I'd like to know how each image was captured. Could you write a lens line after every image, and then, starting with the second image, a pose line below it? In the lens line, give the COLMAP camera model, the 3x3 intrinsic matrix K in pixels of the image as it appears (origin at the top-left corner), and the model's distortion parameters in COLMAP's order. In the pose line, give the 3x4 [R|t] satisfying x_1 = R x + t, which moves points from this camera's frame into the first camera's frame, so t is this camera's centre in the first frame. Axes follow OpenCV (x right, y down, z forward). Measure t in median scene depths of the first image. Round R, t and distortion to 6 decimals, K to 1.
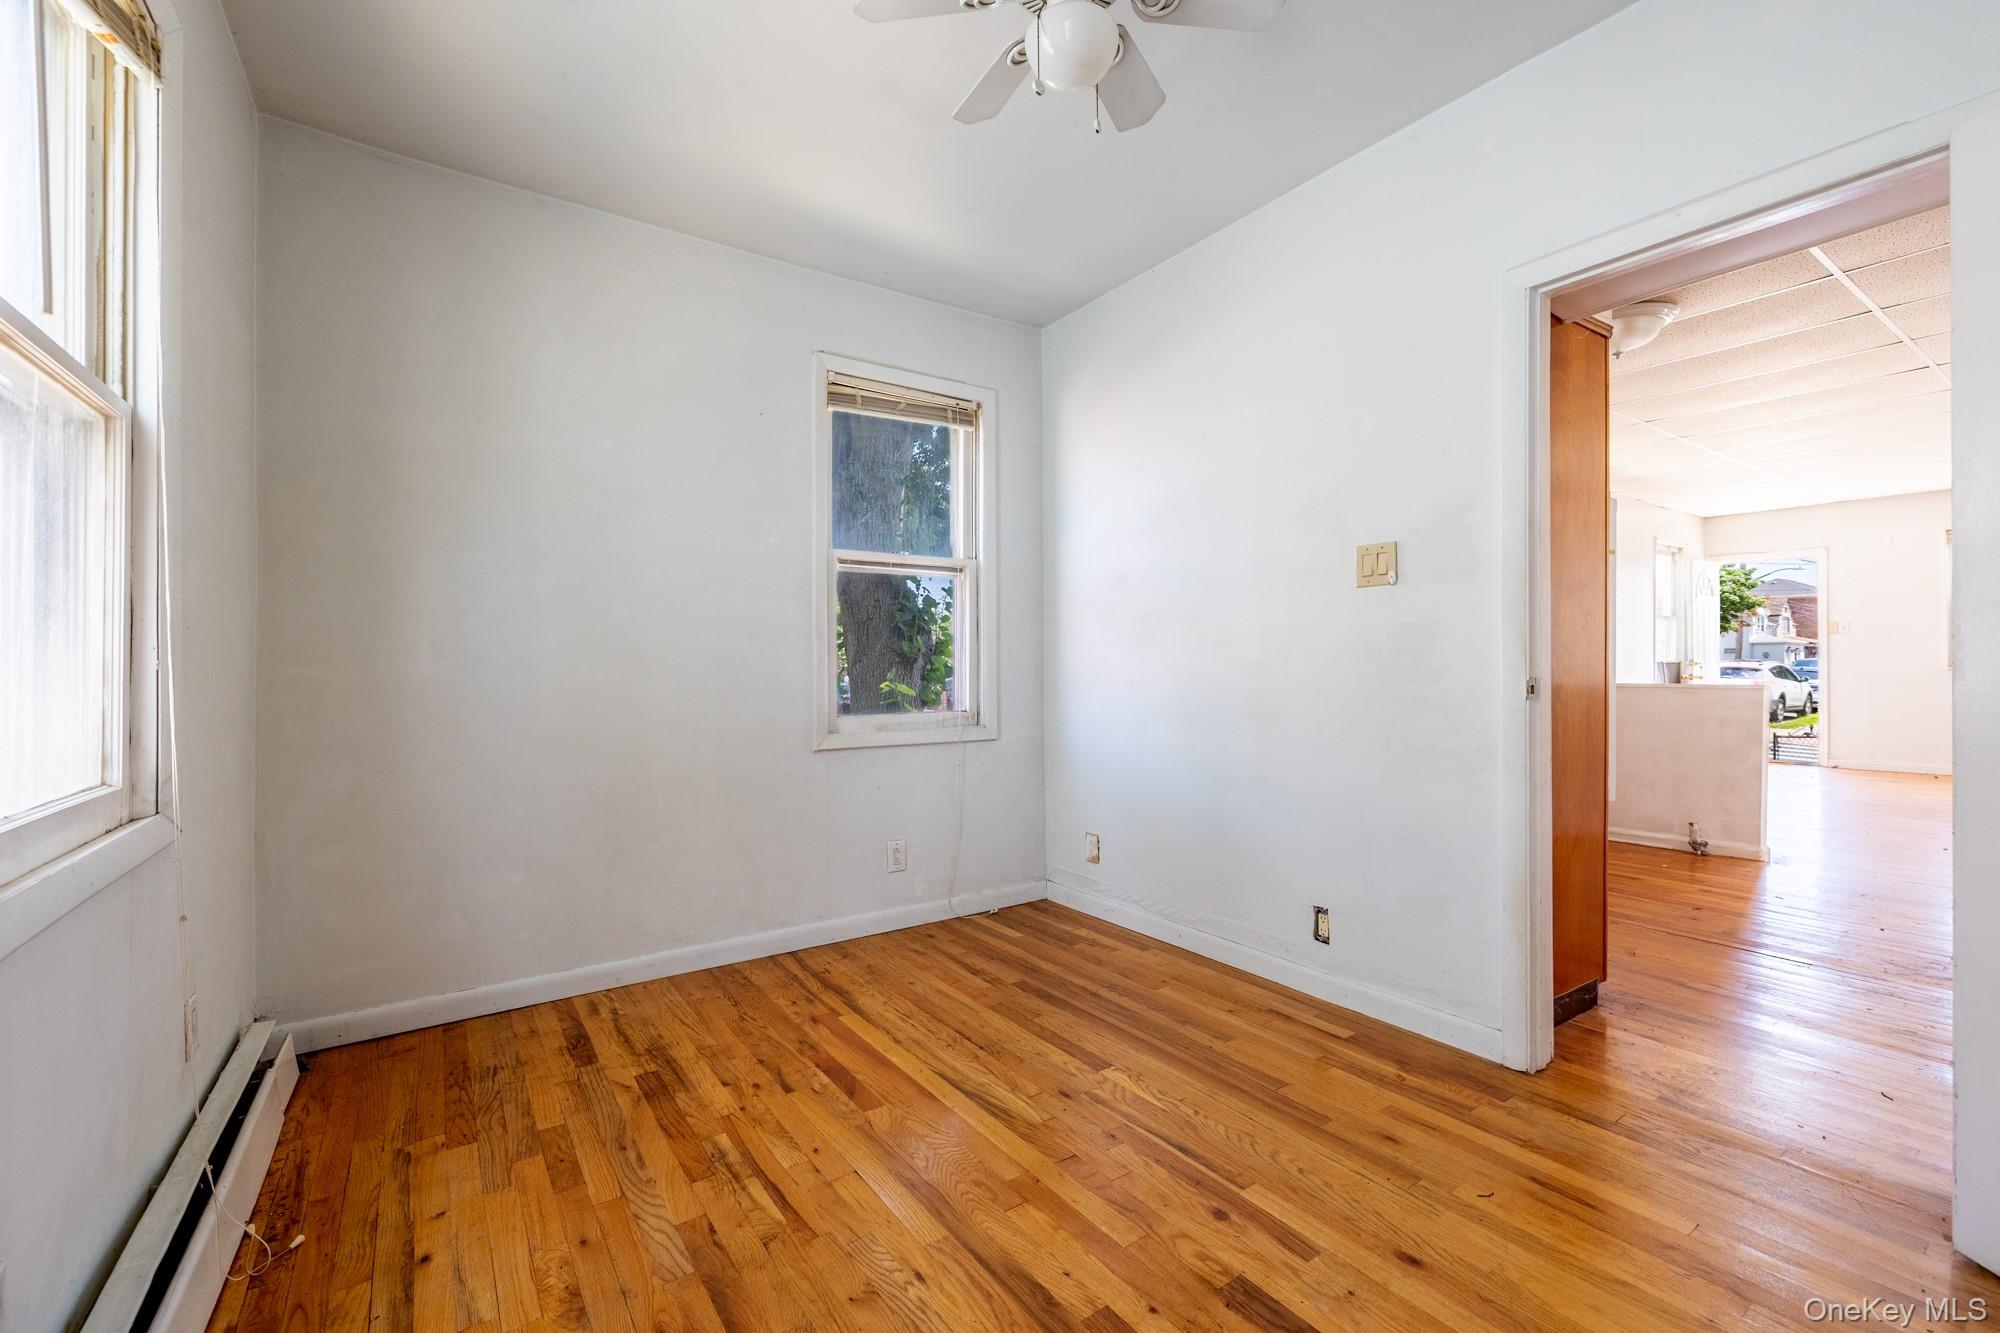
lens RADIAL K [[867.4, 0, 1014.8], [0, 867.4, 664.8], [0, 0, 1]] dist [-0.003253, 0.000578]
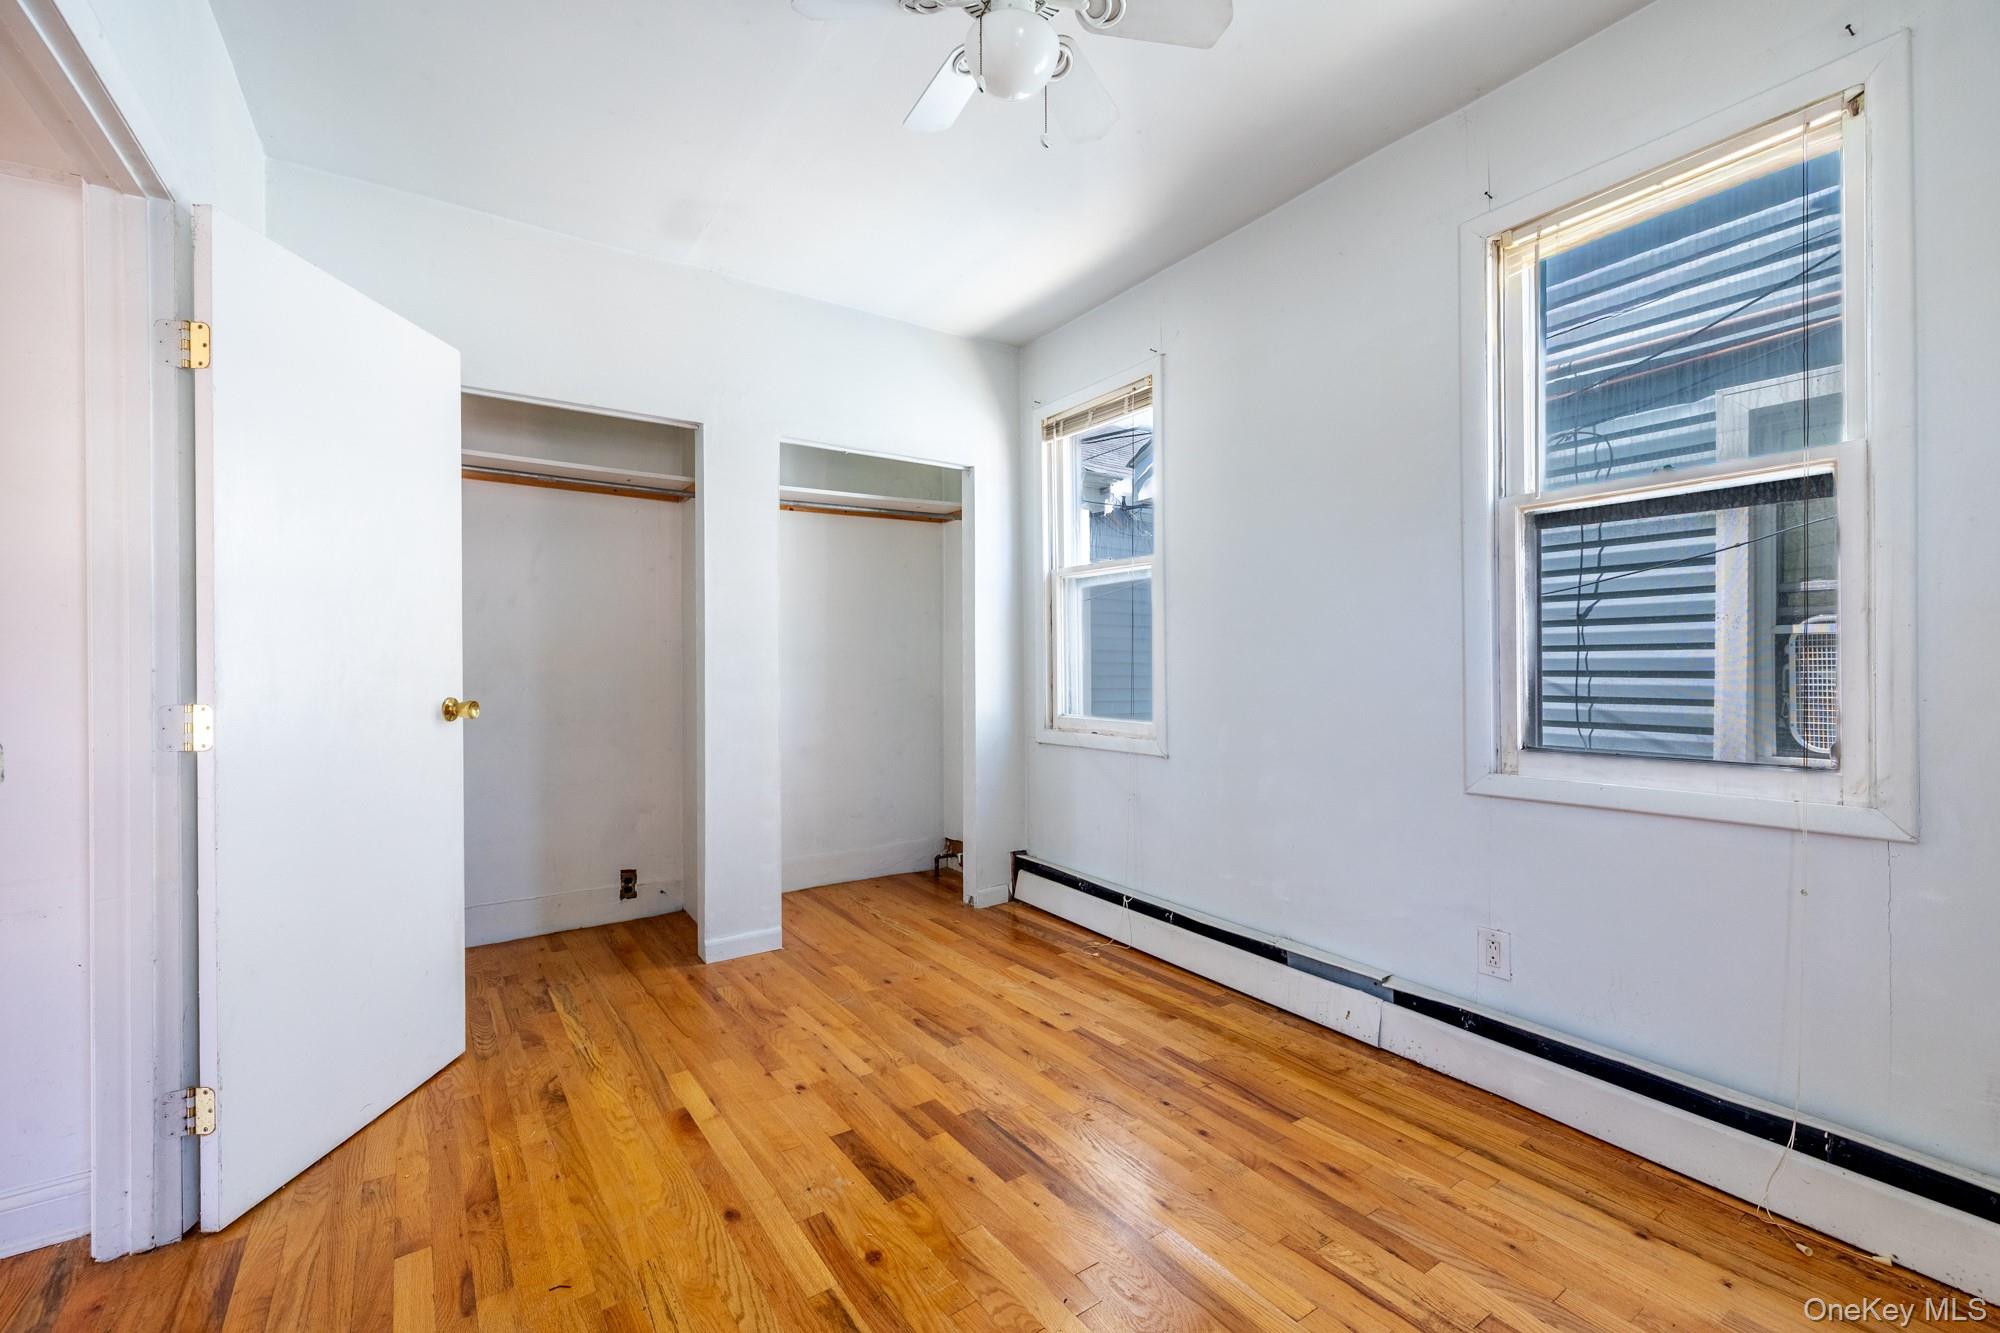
lens RADIAL K [[867.4, 0, 1009.7], [0, 867.4, 663.6], [0, 0, 1]] dist [-0.003253, 0.000578]
pose [[-0.999867, 0.015554, 0.004966, 0.049450], [0.015553, 0.999879, -0.000362, -0.015198], [-0.004971, -0.000285, -0.999988, 1.360717]]
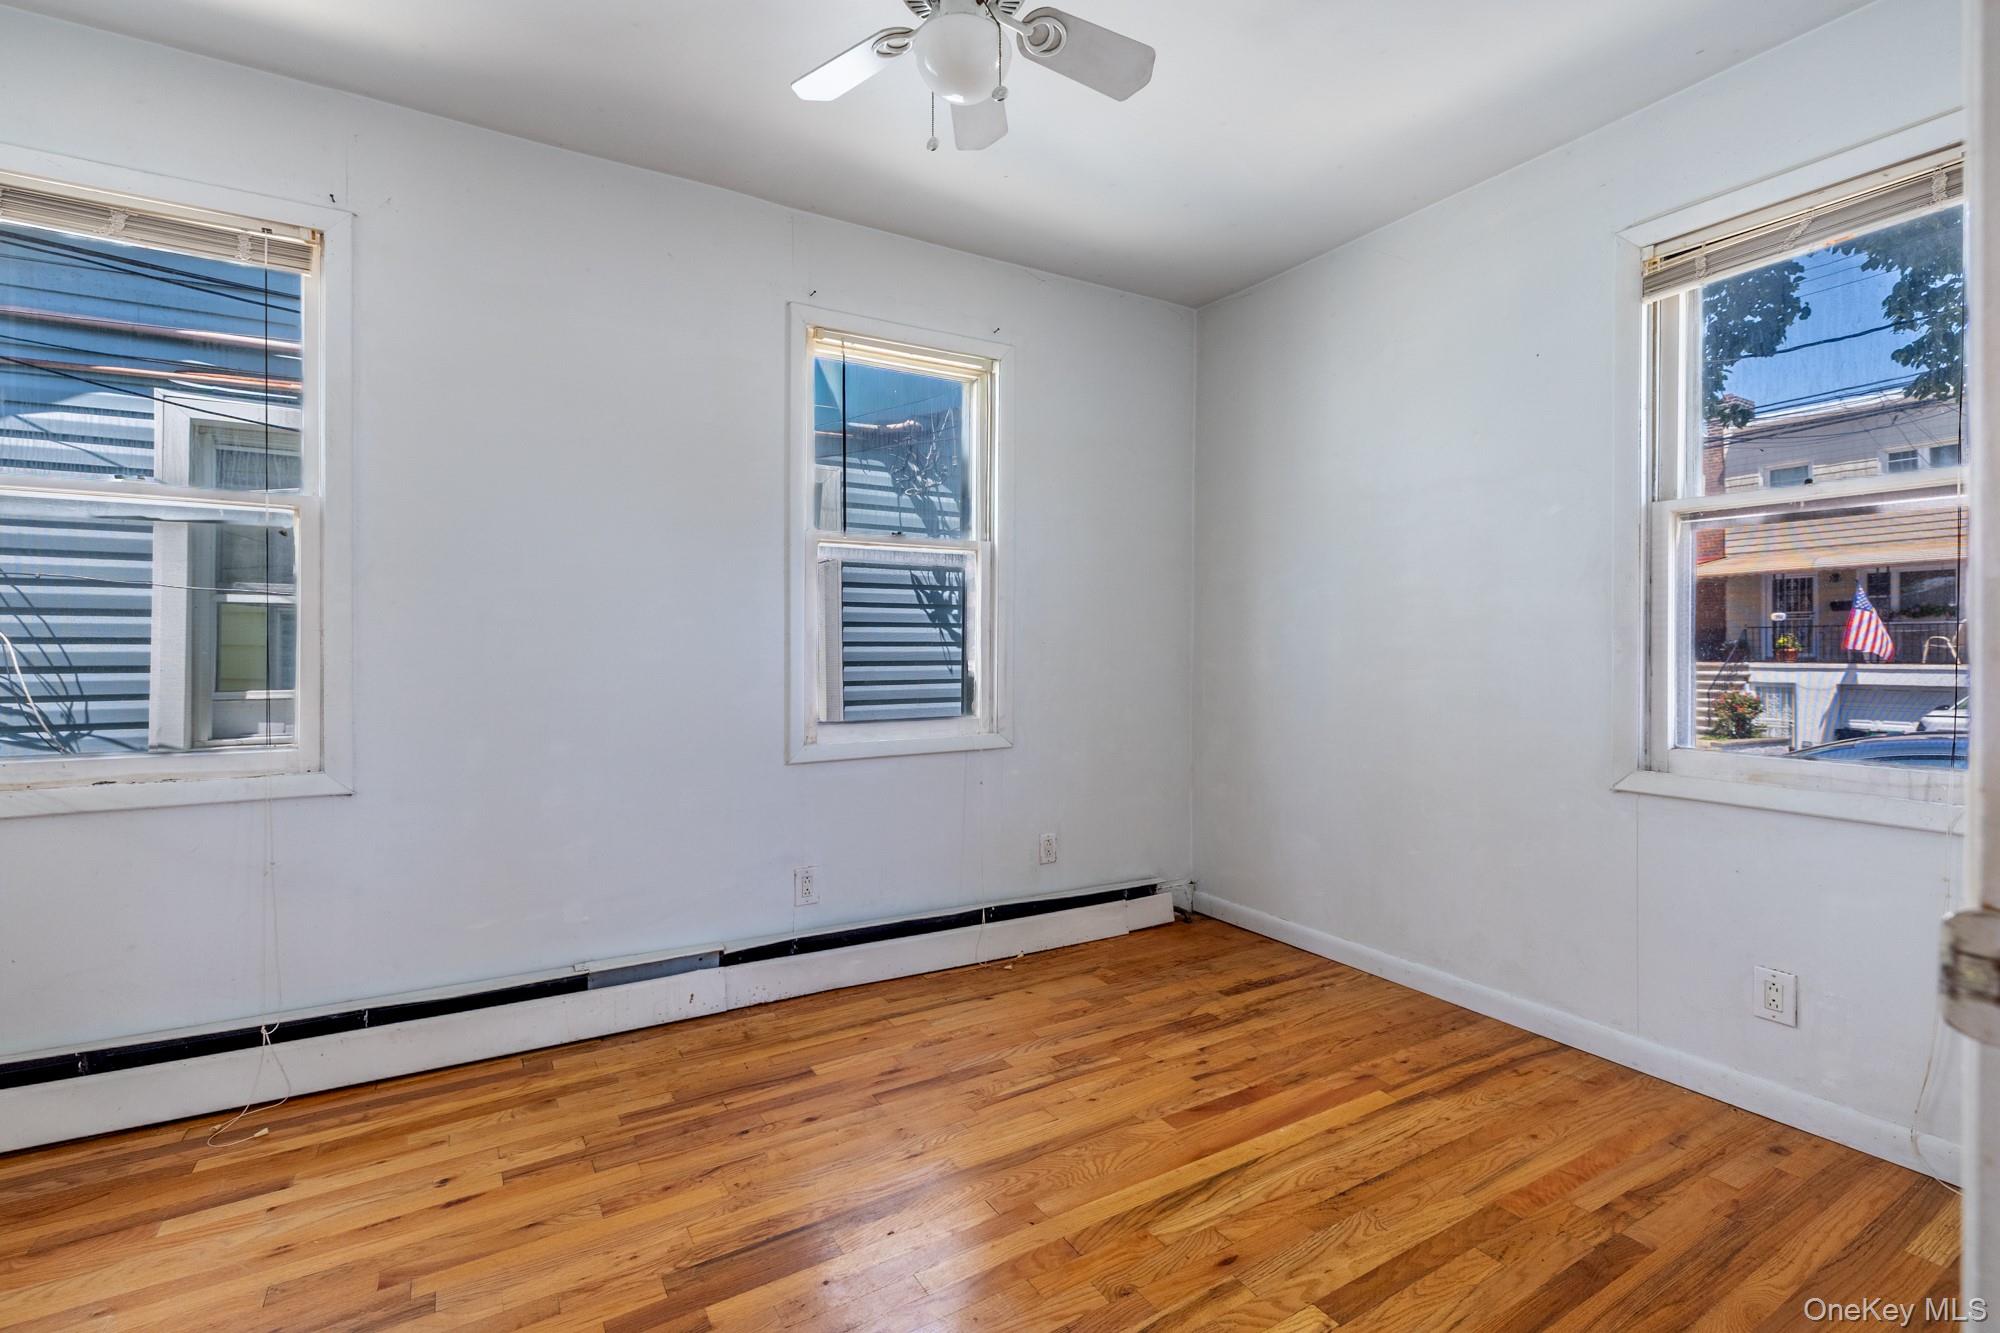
lens RADIAL K [[867.4, 0, 1017.4], [0, 867.4, 648.9], [0, 0, 1]] dist [-0.003253, 0.000578]
pose [[-0.061216, 0.009913, -0.998075, 0.720195], [-0.000442, 0.999950, 0.009958, -0.033563], [0.998124, 0.001051, -0.061209, 0.771769]]
